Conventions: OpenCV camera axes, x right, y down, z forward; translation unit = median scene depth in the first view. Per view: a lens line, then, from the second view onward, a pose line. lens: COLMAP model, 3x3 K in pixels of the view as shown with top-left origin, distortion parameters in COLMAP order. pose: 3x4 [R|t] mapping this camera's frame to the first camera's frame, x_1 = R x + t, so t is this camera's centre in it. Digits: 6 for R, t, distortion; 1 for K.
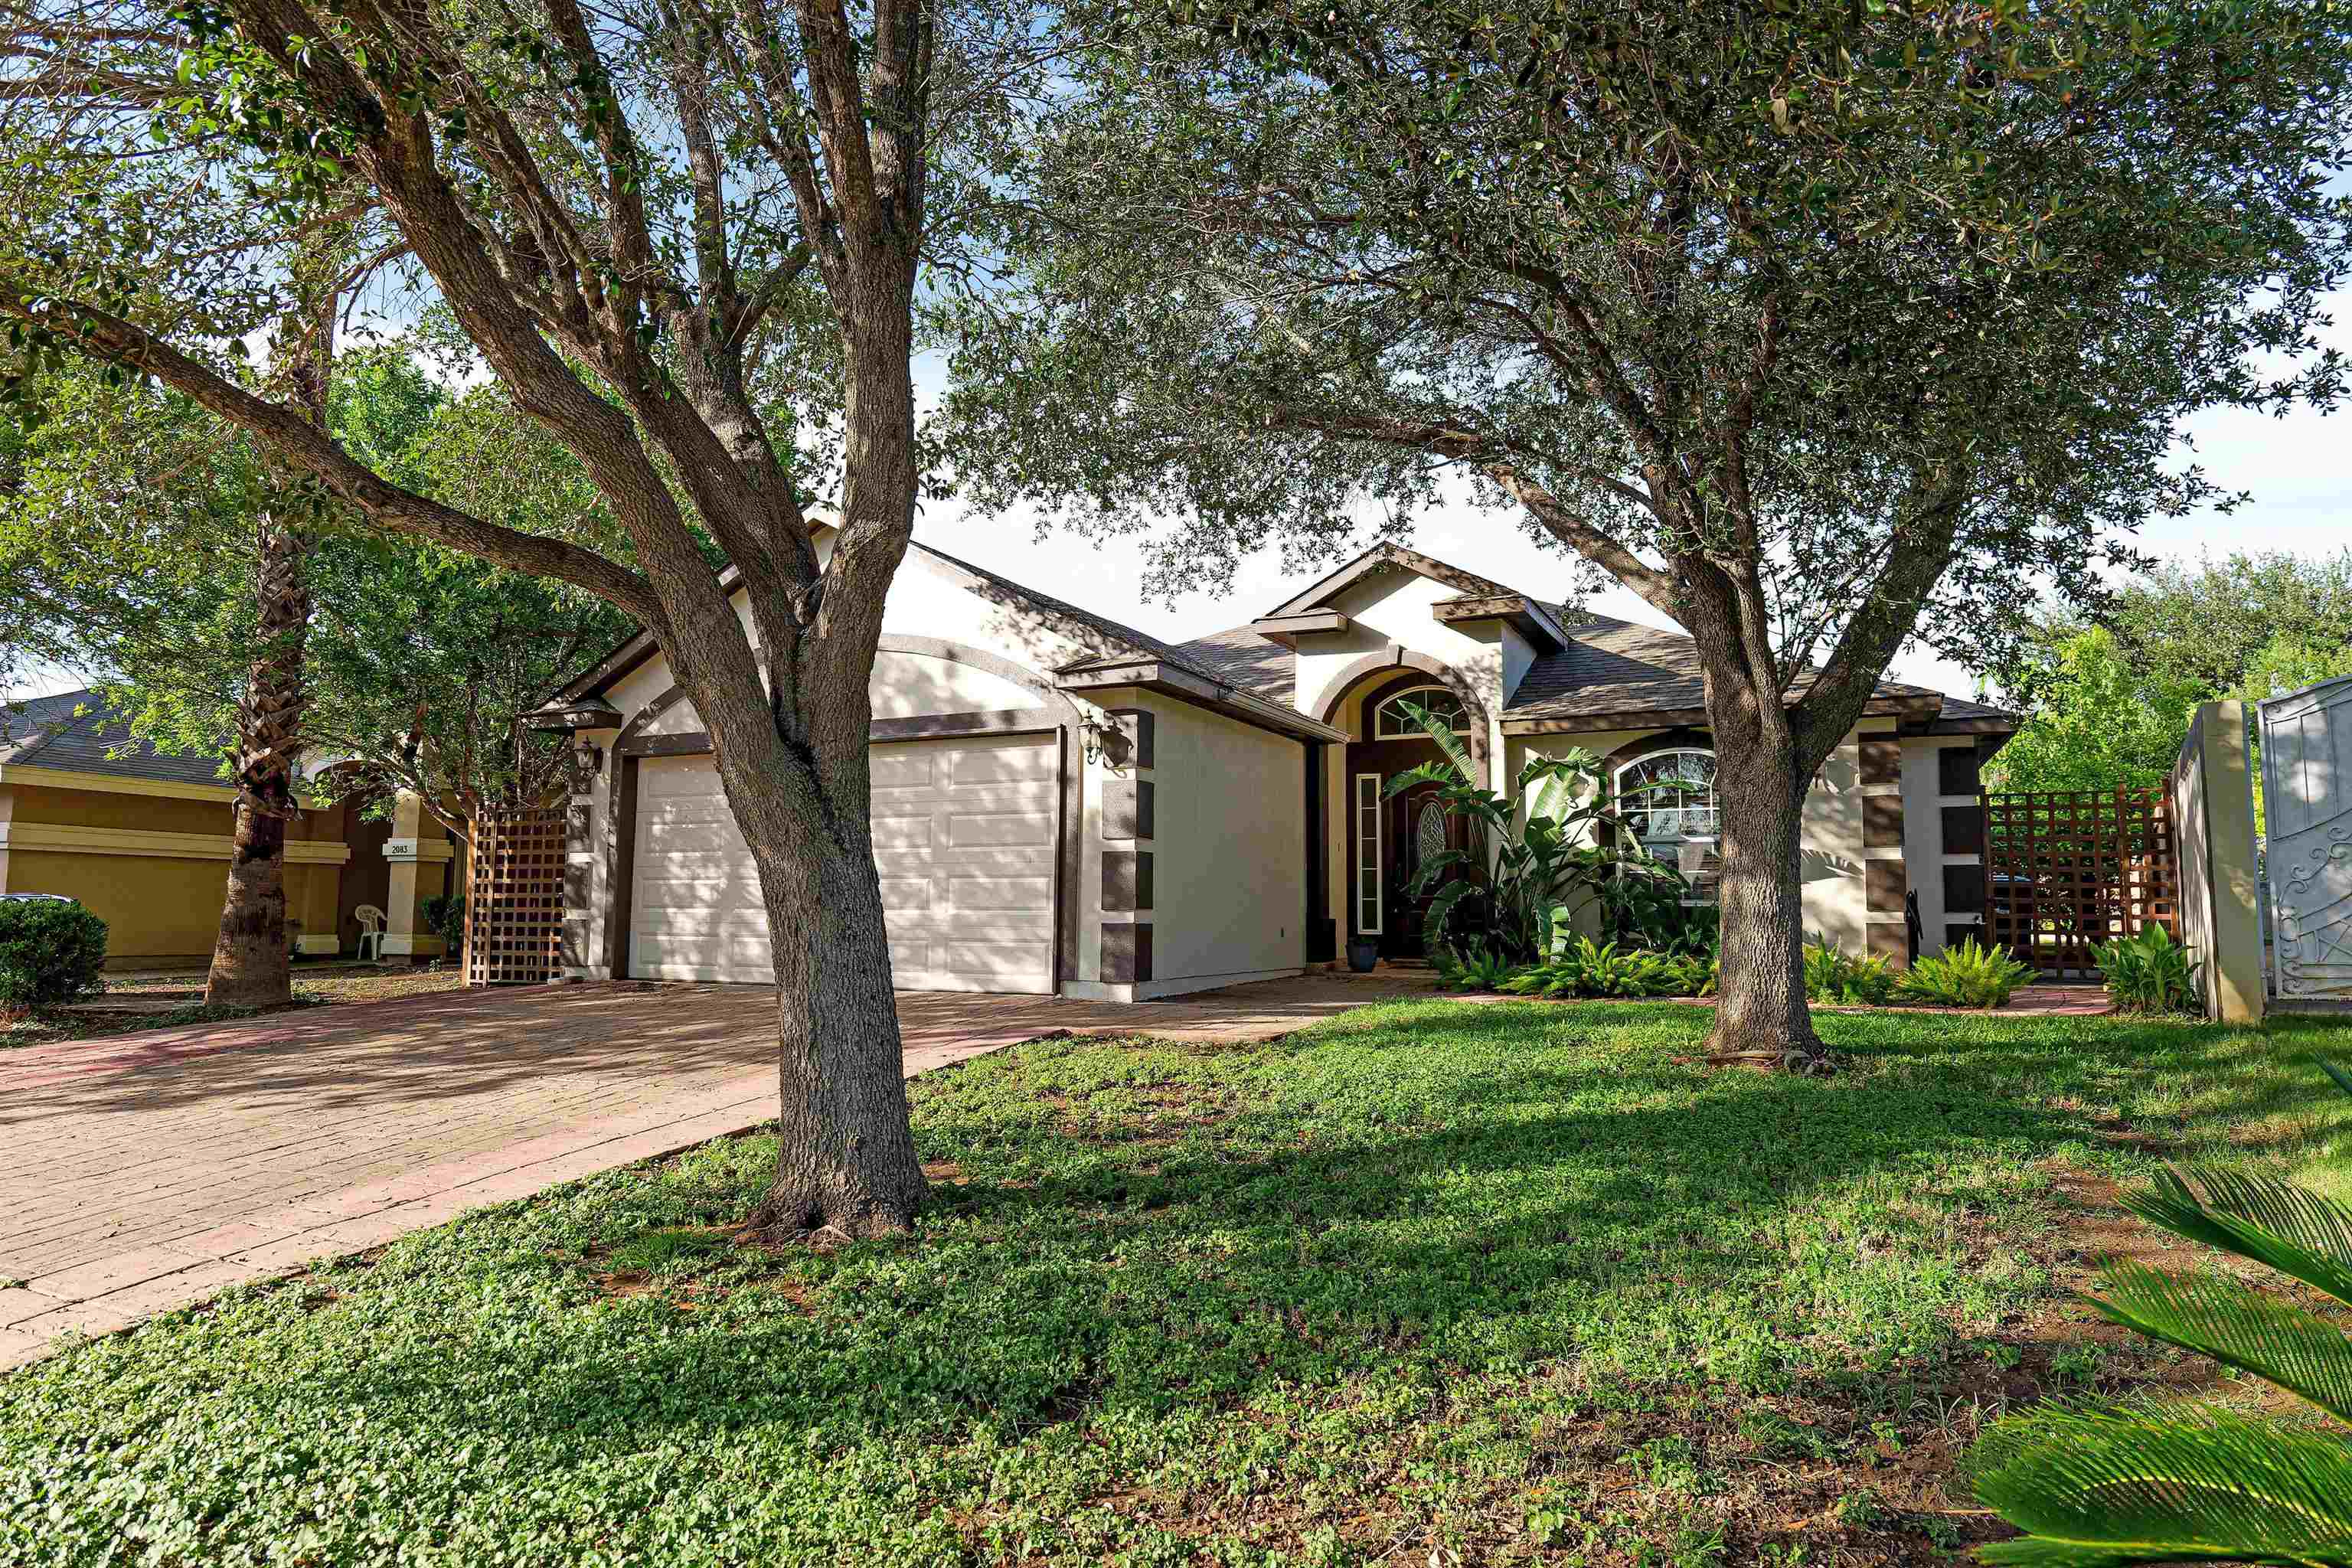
lens RADIAL K [[1387.6, 0, 1212.6], [0, 1387.6, 782.8], [0, 0, 1]] dist [-0.004062, -0.000315]
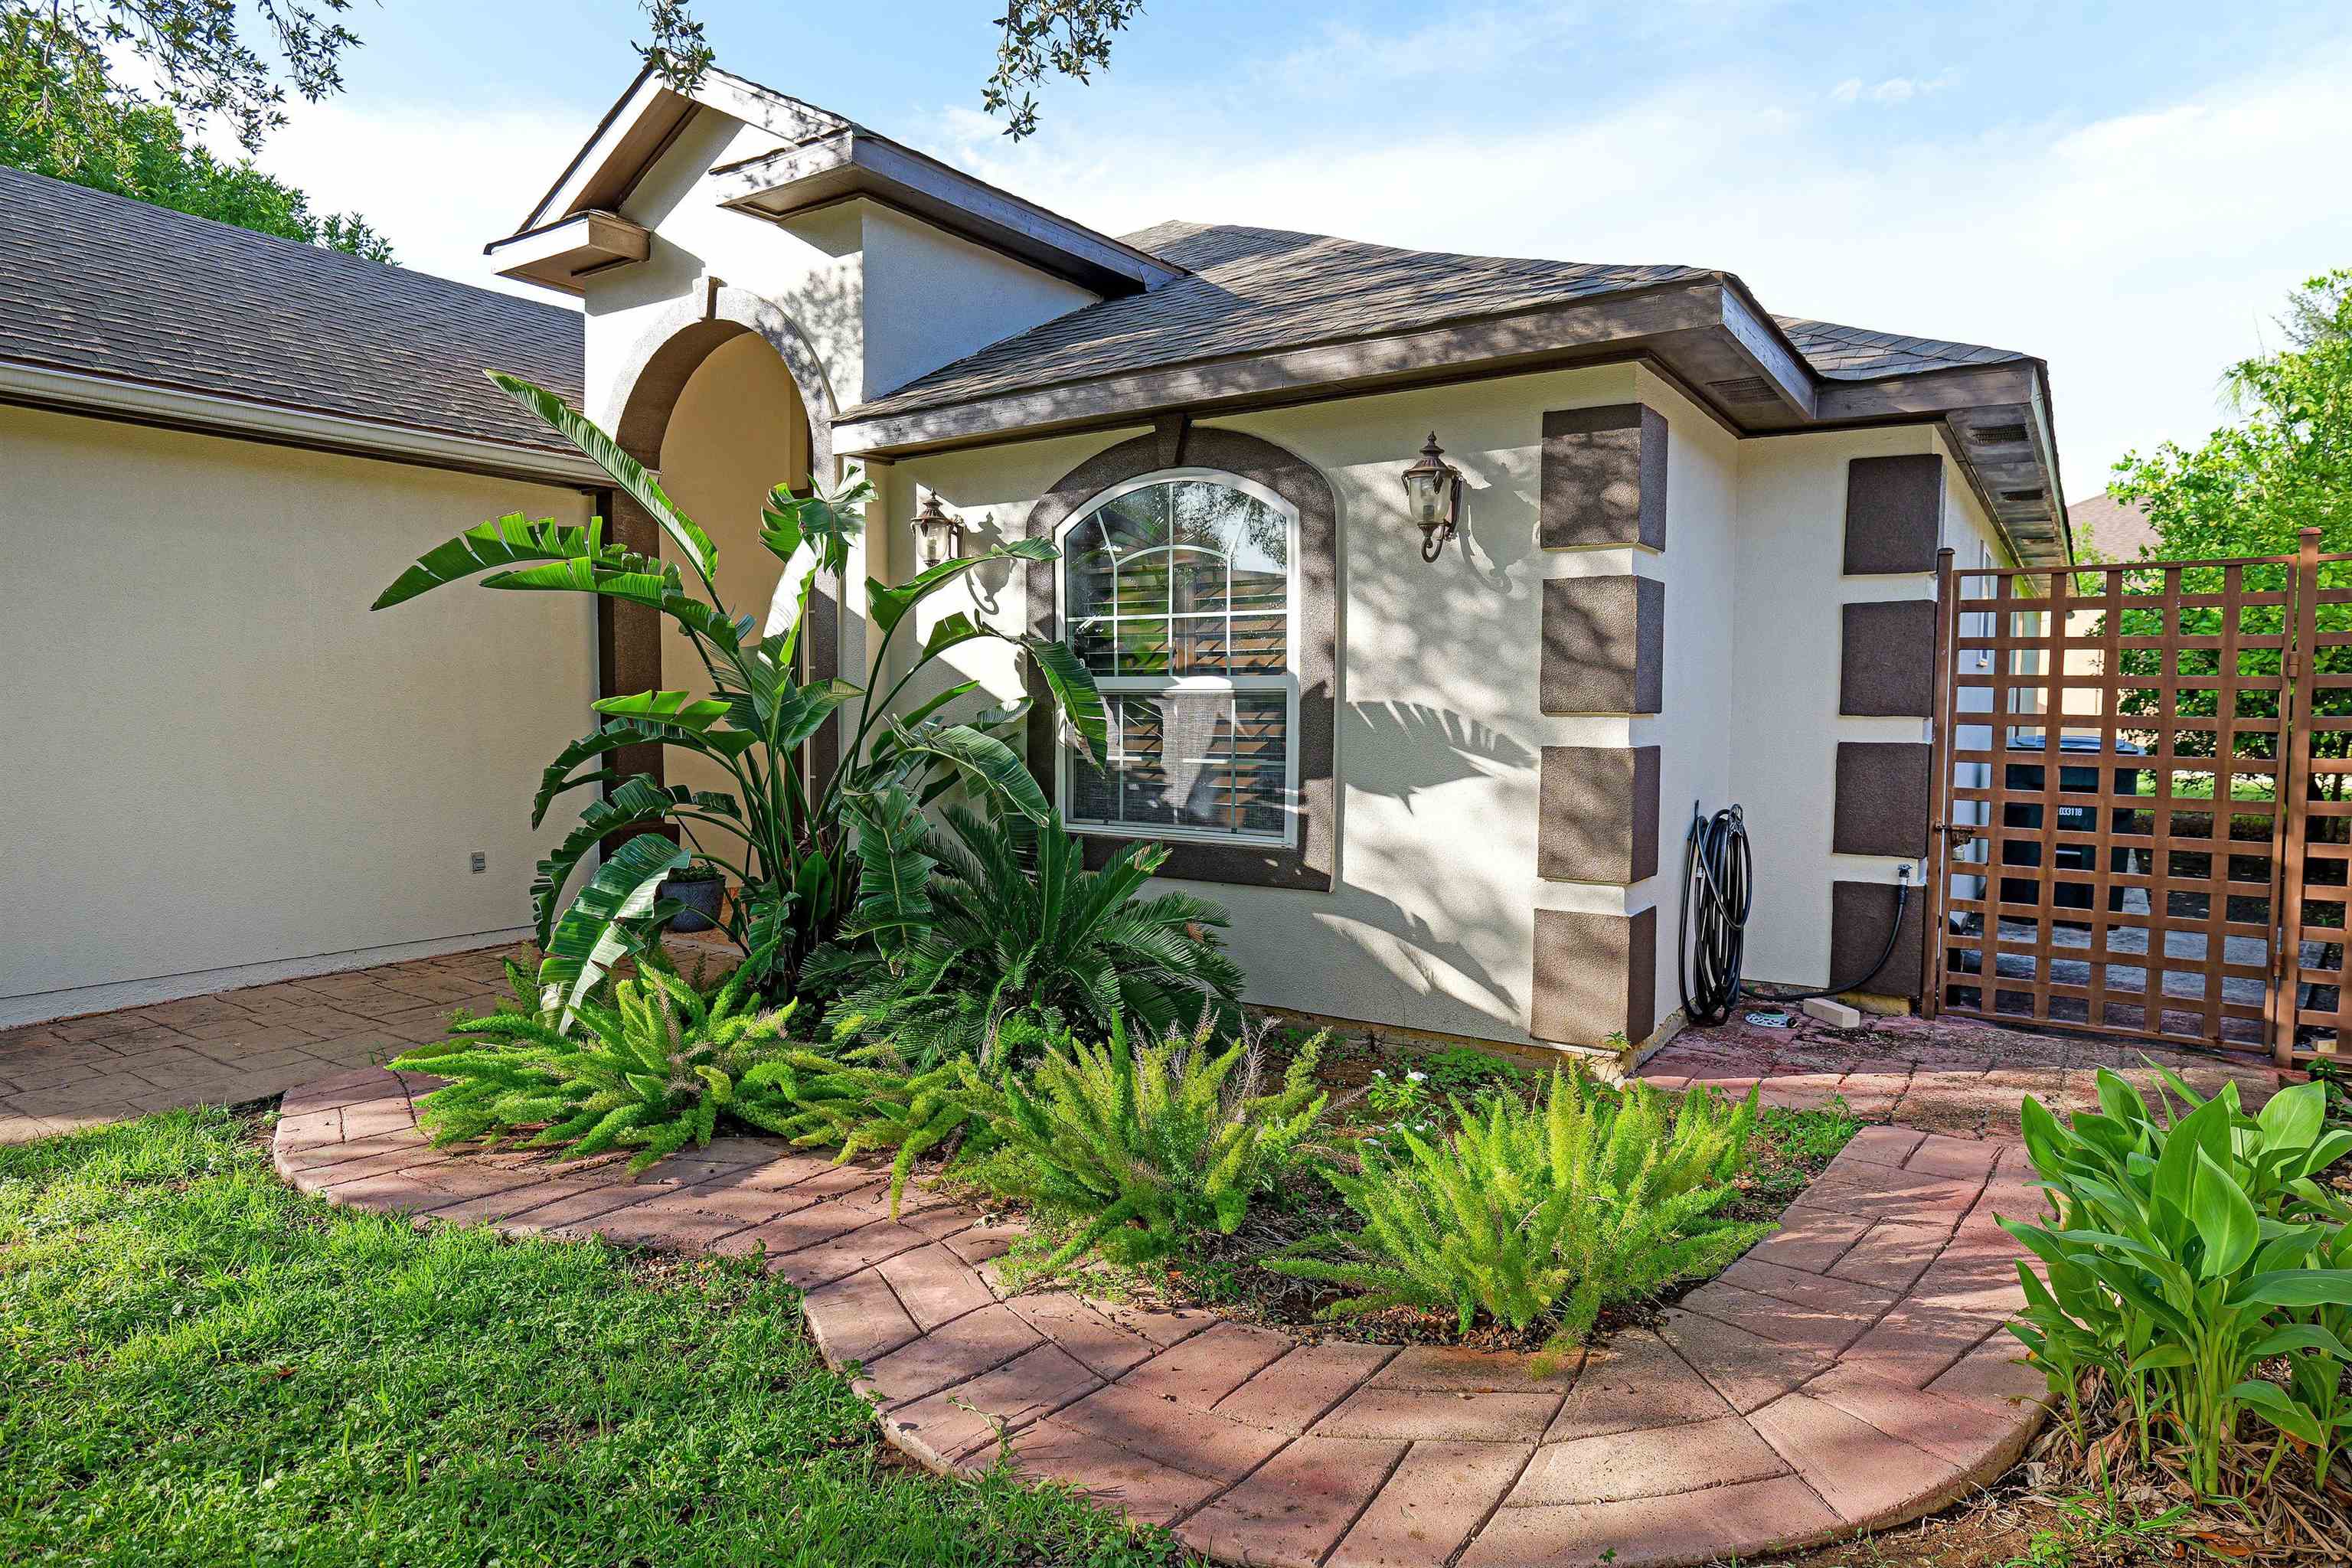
lens RADIAL K [[1387.6, 0, 1181.8], [0, 1387.6, 803.7], [0, 0, 1]] dist [-0.004062, -0.000315]
pose [[0.988918, 0.013026, -0.147888, 0.393343], [0.012039, 0.985826, 0.167336, 0.005003], [0.147972, -0.167262, 0.974745, 0.554869]]
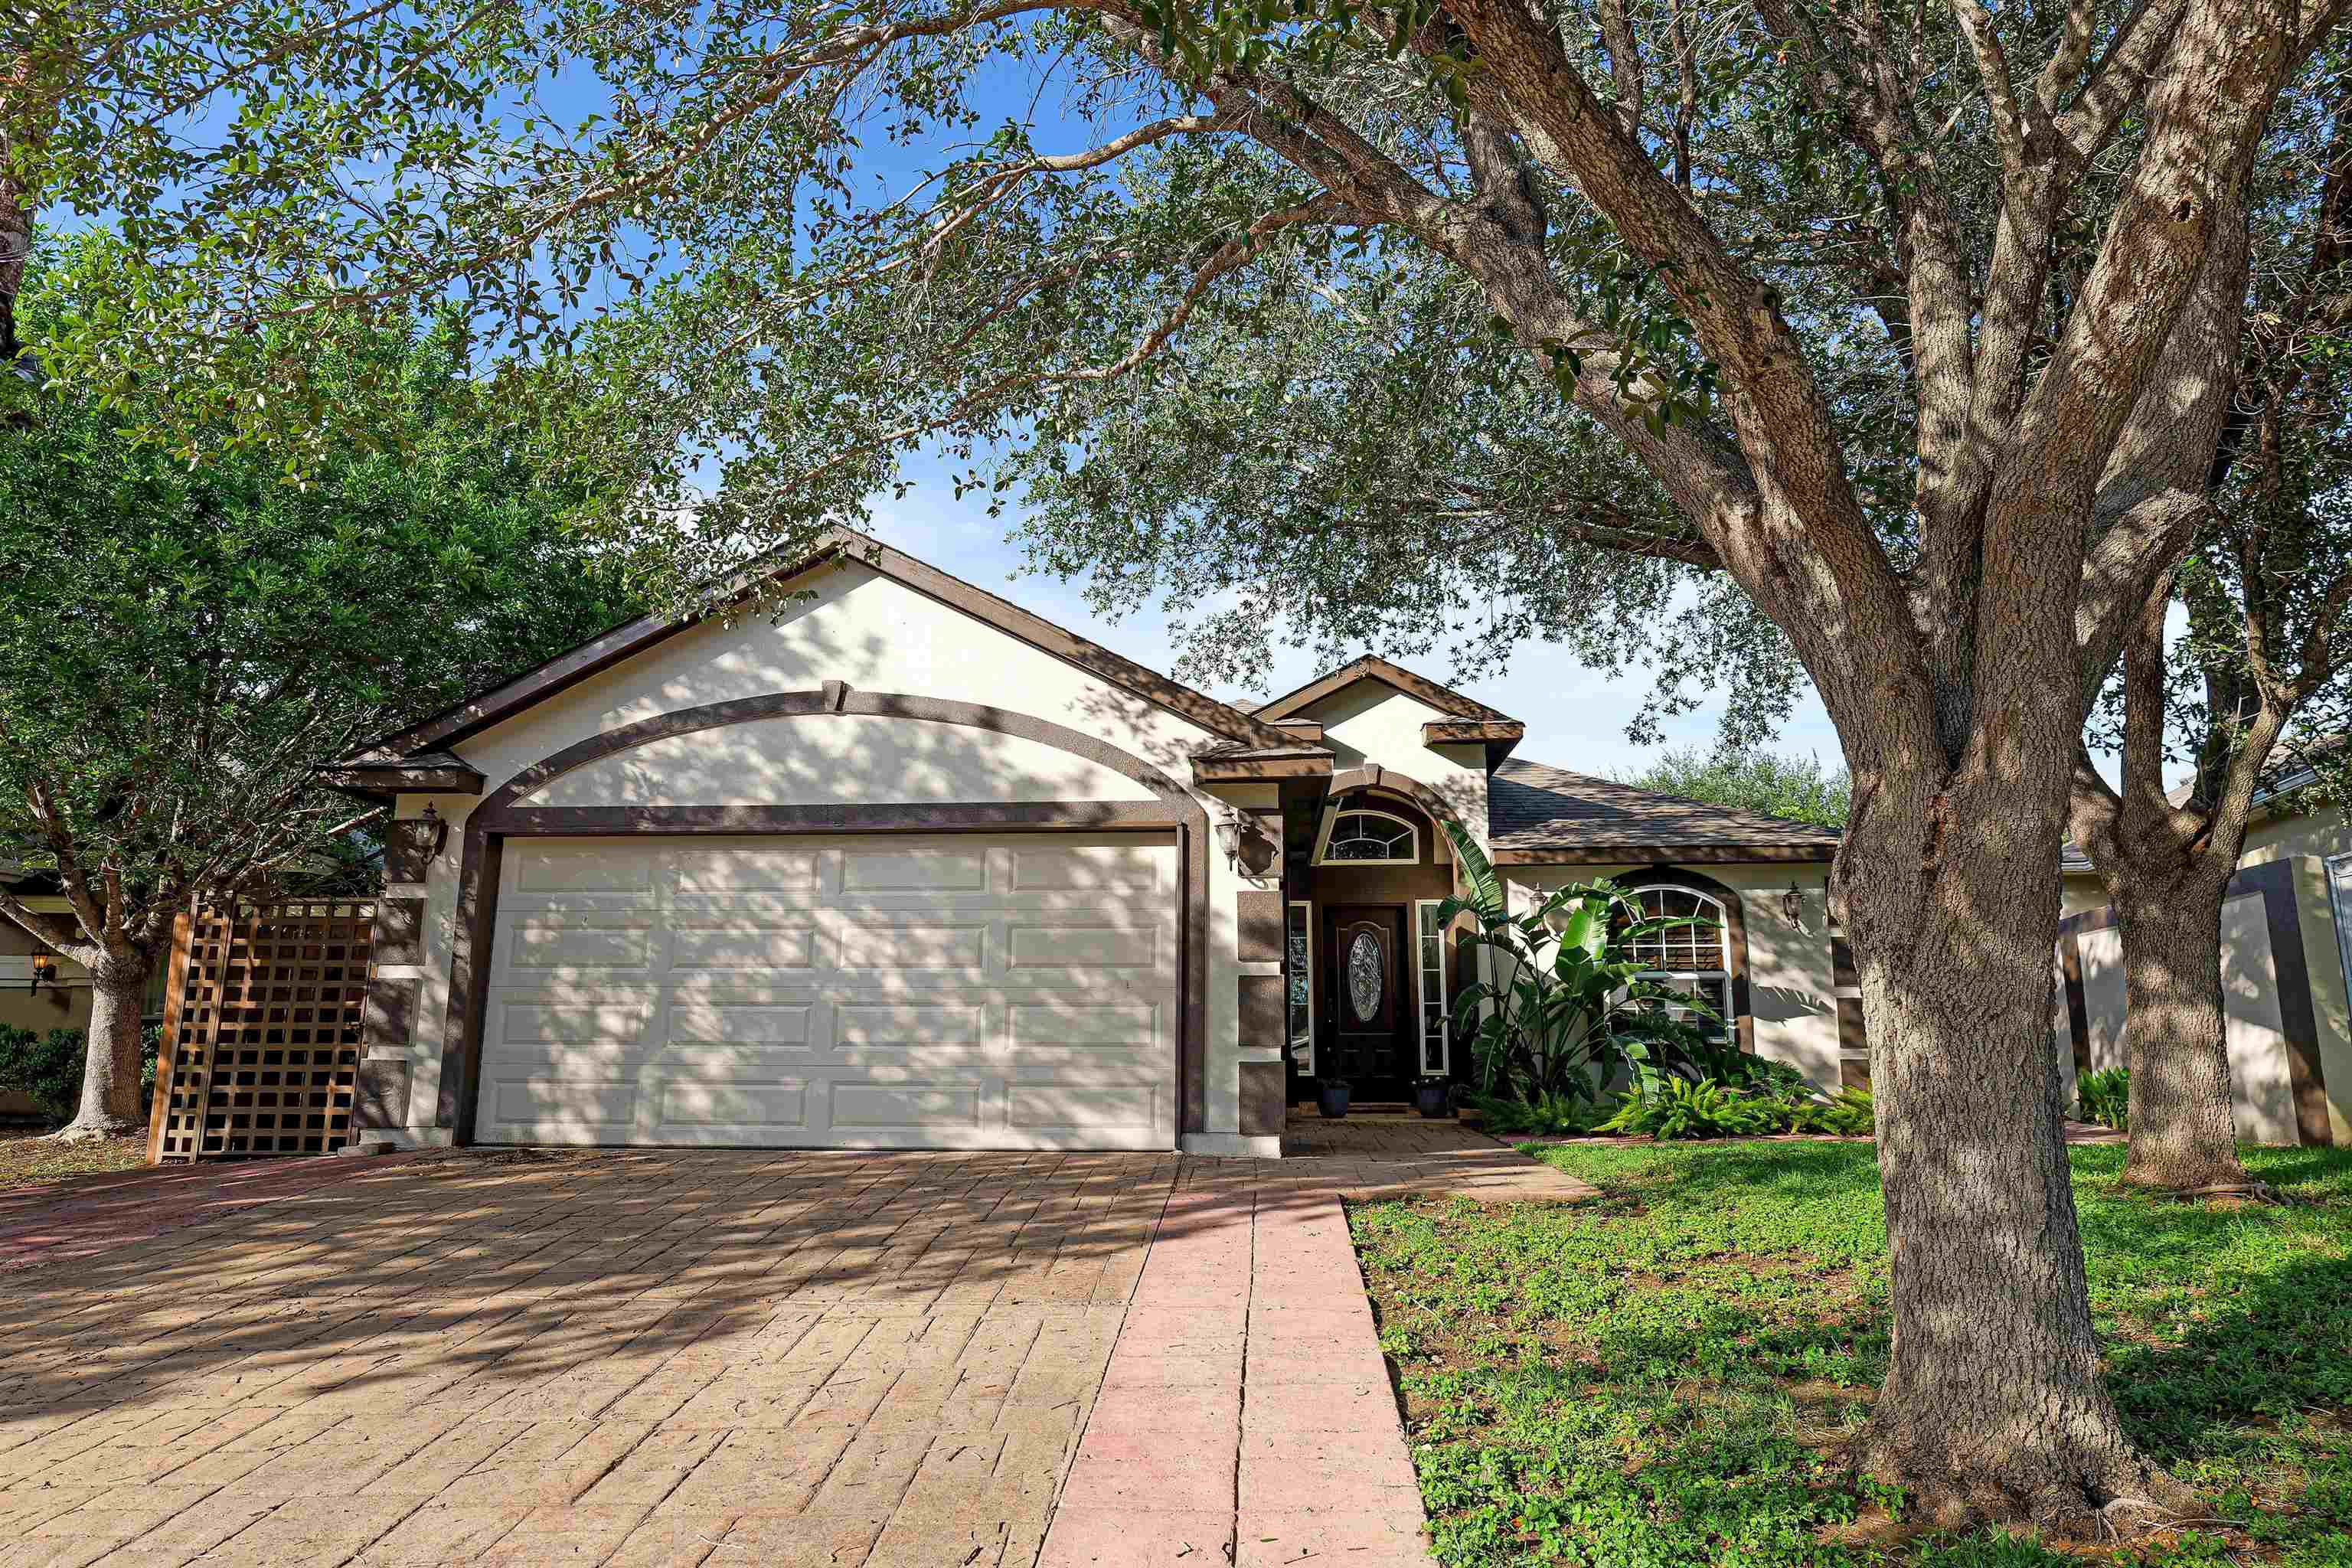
lens RADIAL K [[1387.6, 0, 1164.5], [0, 1387.6, 786.4], [0, 0, 1]] dist [-0.004062, -0.000315]
pose [[0.926621, 0.069899, 0.369442, -0.363539], [-0.032427, 0.993764, -0.106688, 0.022490], [-0.374596, 0.086880, 0.923109, 0.191545]]
